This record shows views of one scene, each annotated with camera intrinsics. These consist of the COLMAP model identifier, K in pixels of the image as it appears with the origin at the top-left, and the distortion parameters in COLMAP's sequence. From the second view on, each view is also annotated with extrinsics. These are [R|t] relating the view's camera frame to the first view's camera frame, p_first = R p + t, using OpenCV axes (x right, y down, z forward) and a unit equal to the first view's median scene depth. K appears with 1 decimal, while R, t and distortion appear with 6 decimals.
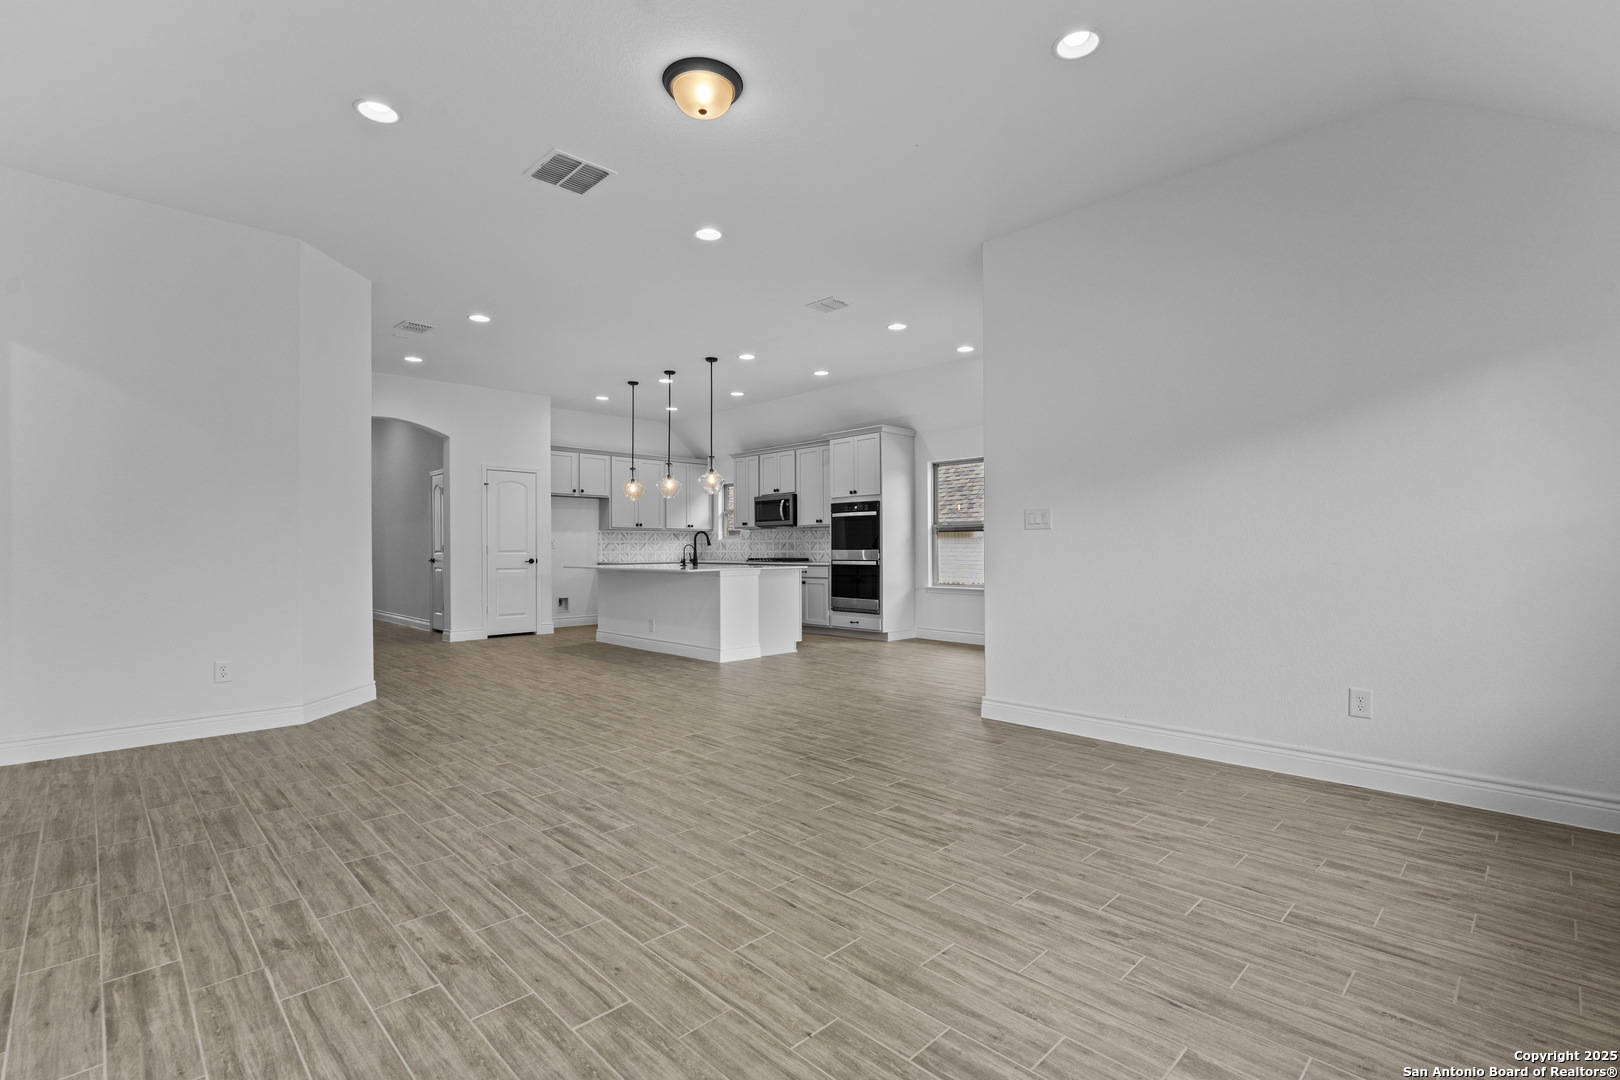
lens RADIAL K [[745.3, 0, 815.4], [0, 745.3, 545.0], [0, 0, 1]] dist [-0.001238, -0.000391]
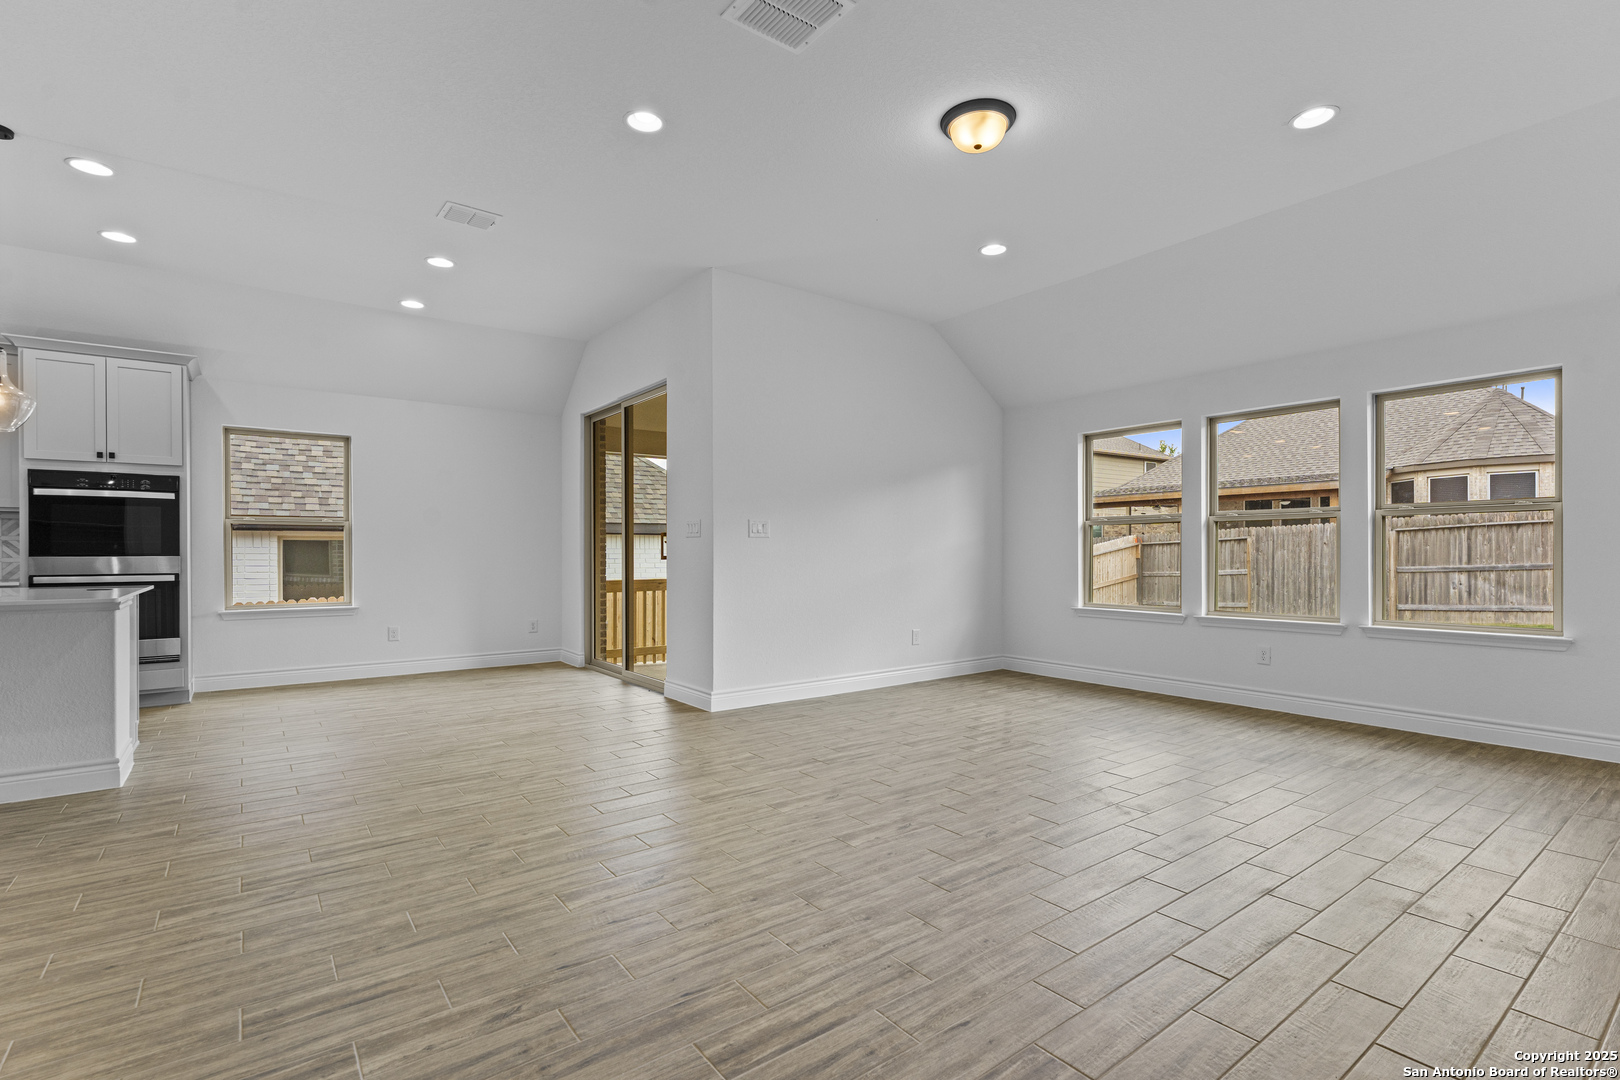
lens RADIAL K [[745.3, 0, 815.4], [0, 745.3, 545.0], [0, 0, 1]] dist [-0.001238, -0.000391]
pose [[0.128997, 0.012771, 0.991563, -1.020520], [-0.004734, 0.999914, -0.012262, 0.005347], [-0.991634, -0.003112, 0.129046, 0.889647]]
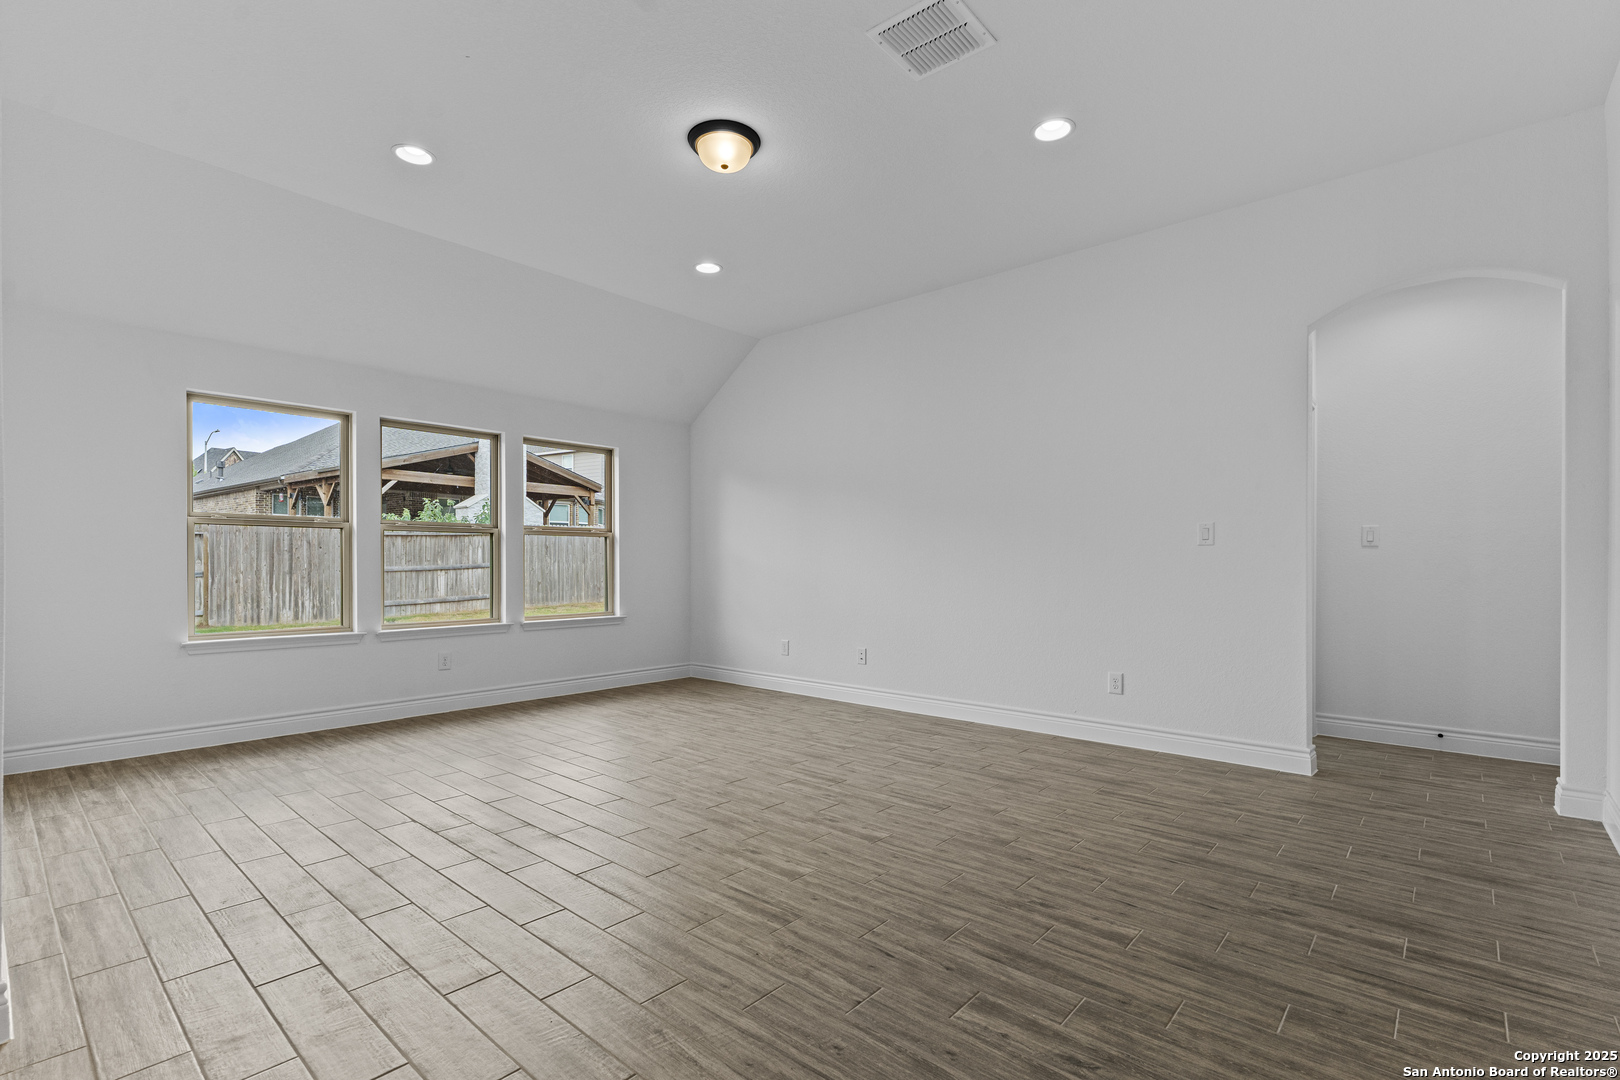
lens RADIAL K [[747.1, 0, 811.0], [0, 747.1, 566.7], [0, 0, 1]] dist [-0.002934, 0.000041]
pose [[-0.997798, 0.002540, -0.066275, -0.165525], [0.002547, 0.999997, -0.000017, 0.008386], [0.066275, -0.000186, -0.997801, 1.713981]]
